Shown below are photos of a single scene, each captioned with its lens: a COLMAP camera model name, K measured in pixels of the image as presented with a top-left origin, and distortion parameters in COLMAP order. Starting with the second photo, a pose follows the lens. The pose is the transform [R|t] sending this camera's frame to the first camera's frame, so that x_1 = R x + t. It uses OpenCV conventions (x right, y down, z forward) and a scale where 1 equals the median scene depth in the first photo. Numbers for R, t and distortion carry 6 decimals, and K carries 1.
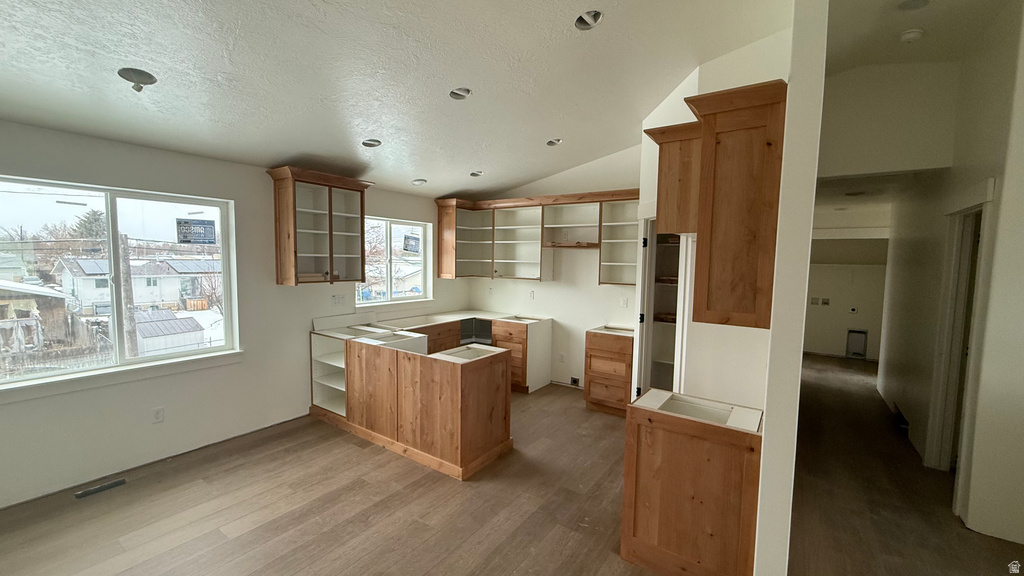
lens RADIAL K [[407.4, 0, 508.5], [0, 407.4, 291.0], [0, 0, 1]] dist [0.000368, 0.000239]
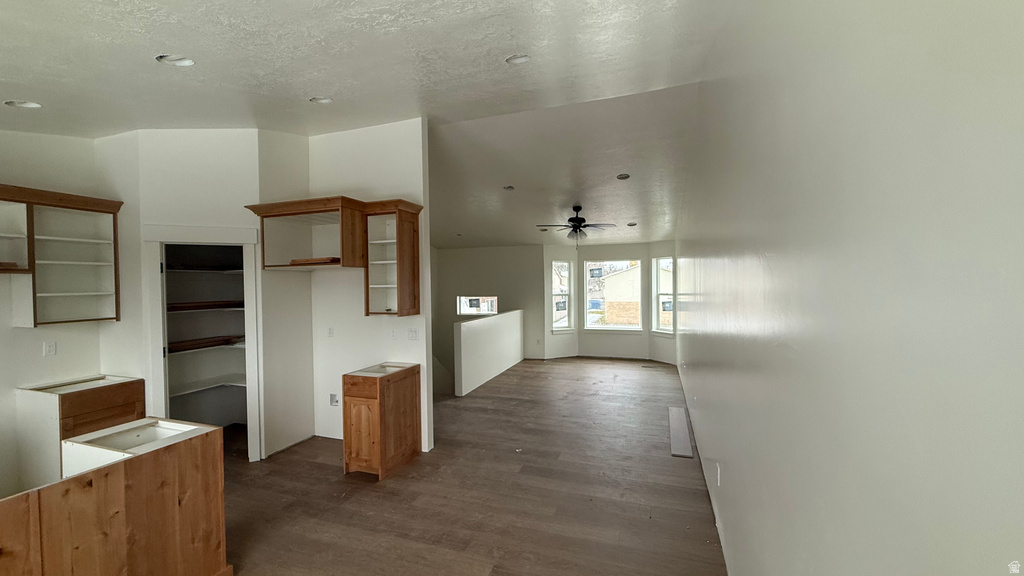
lens RADIAL K [[407.4, 0, 511.6], [0, 407.4, 286.6], [0, 0, 1]] dist [0.000368, 0.000239]
pose [[-0.265999, -0.021876, 0.963725, -3.611840], [0.084638, 0.995352, 0.045955, -0.261464], [-0.960251, 0.093791, -0.262911, 2.405903]]
